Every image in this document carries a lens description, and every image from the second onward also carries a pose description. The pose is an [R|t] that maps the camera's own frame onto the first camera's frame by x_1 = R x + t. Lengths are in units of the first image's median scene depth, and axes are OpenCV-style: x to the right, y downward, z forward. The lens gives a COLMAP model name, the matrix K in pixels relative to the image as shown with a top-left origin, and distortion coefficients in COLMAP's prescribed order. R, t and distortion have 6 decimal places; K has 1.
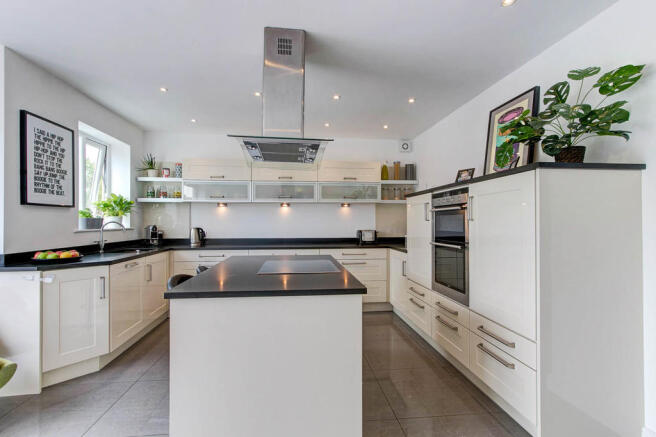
lens RADIAL K [[299.9, 0, 325.7], [0, 299.9, 220.5], [0, 0, 1]] dist [0.001793, 0.001840]
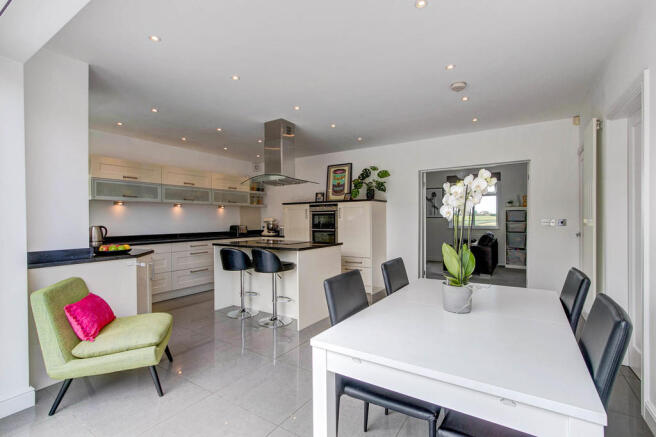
lens RADIAL K [[299.9, 0, 327.7], [0, 299.9, 222.0], [0, 0, 1]] dist [0.001793, 0.001840]
pose [[0.626147, -0.010073, 0.779640, -0.733245], [0.003279, 0.999942, 0.010285, 0.003730], [-0.779698, -0.003884, 0.626144, -0.209995]]
